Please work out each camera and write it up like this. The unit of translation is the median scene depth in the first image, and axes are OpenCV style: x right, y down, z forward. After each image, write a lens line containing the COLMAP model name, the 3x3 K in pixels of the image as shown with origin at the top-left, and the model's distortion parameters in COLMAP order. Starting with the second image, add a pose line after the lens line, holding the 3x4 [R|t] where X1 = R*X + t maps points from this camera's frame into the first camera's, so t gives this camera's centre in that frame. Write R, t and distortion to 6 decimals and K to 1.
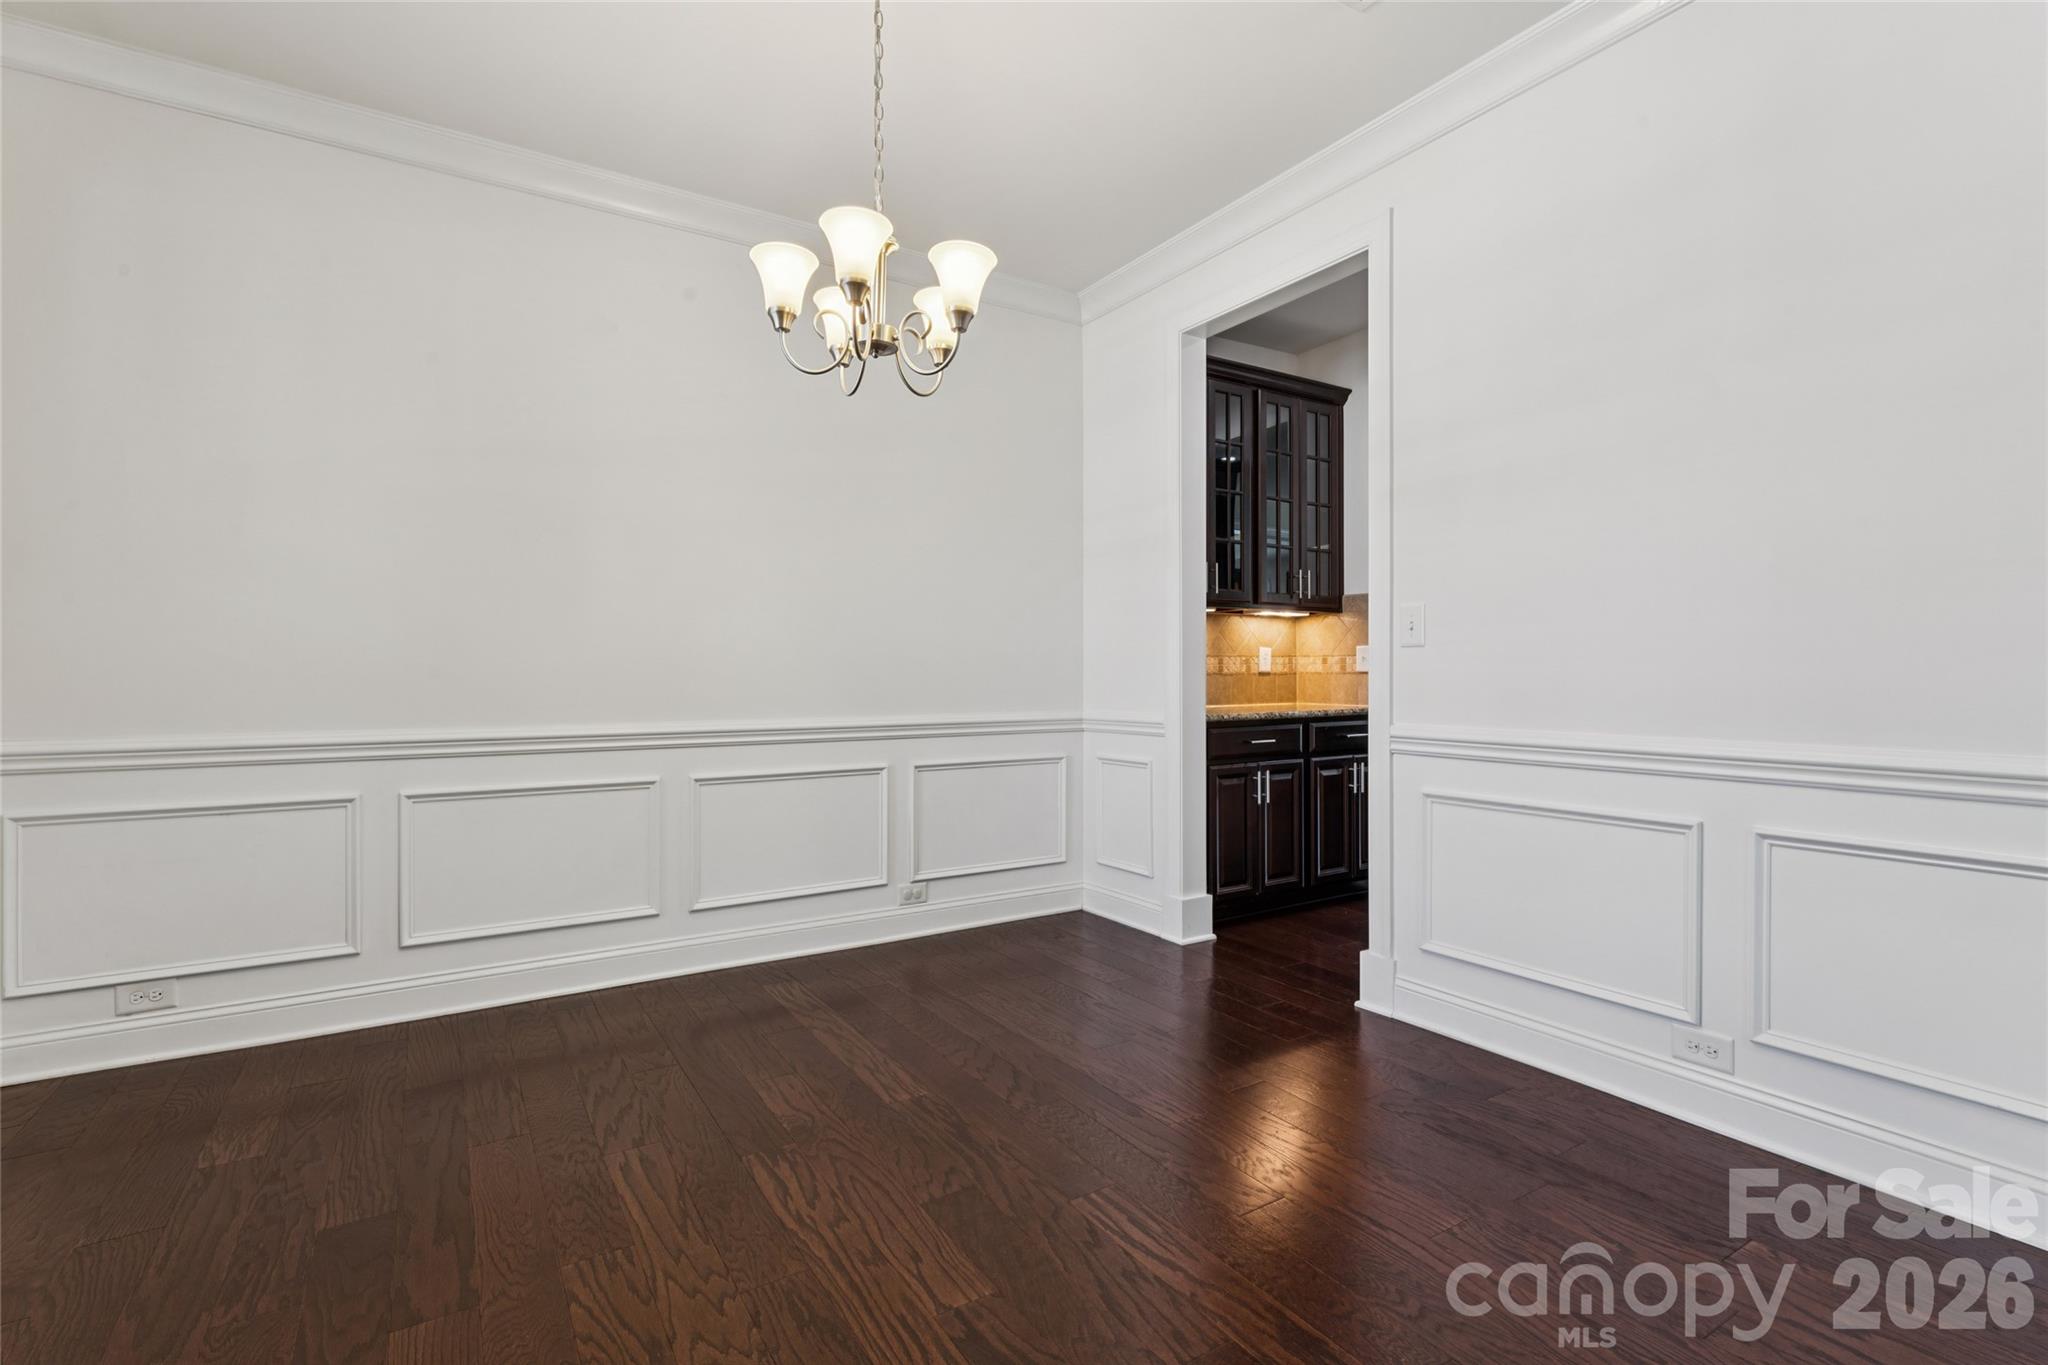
lens RADIAL K [[954.1, 0, 1028.0], [0, 954.1, 666.7], [0, 0, 1]] dist [0.001119, 0.000070]
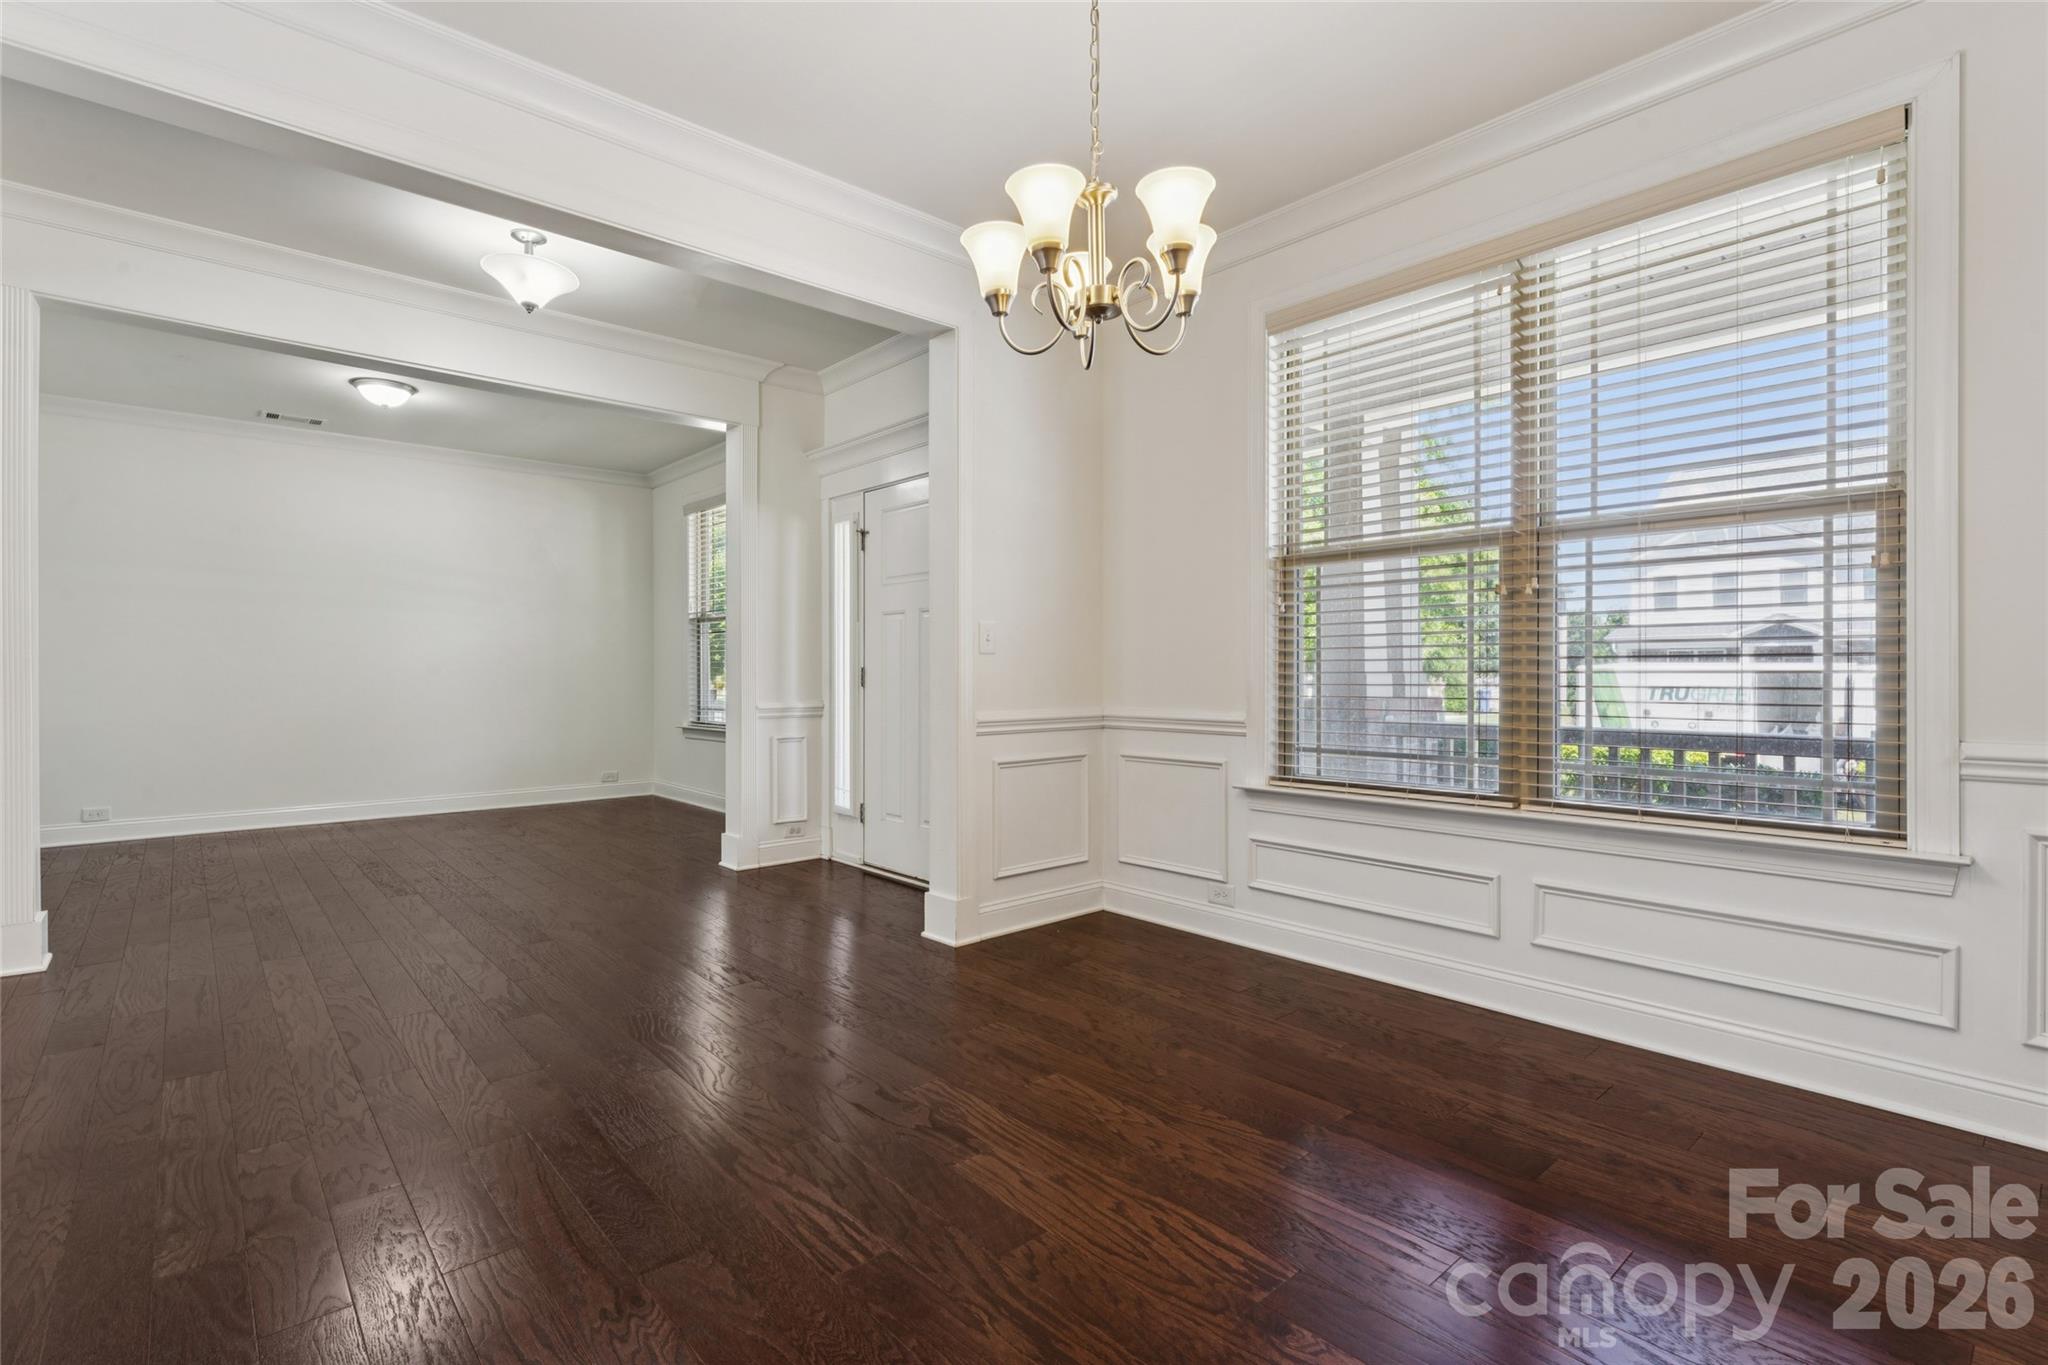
lens RADIAL K [[954.1, 0, 1028.0], [0, 954.1, 666.7], [0, 0, 1]] dist [0.001119, 0.000070]
pose [[-0.986288, 0.000690, -0.165034, 0.064592], [0.002204, 0.999957, -0.008986, 0.012342], [0.165021, -0.009226, -0.986247, 2.008698]]
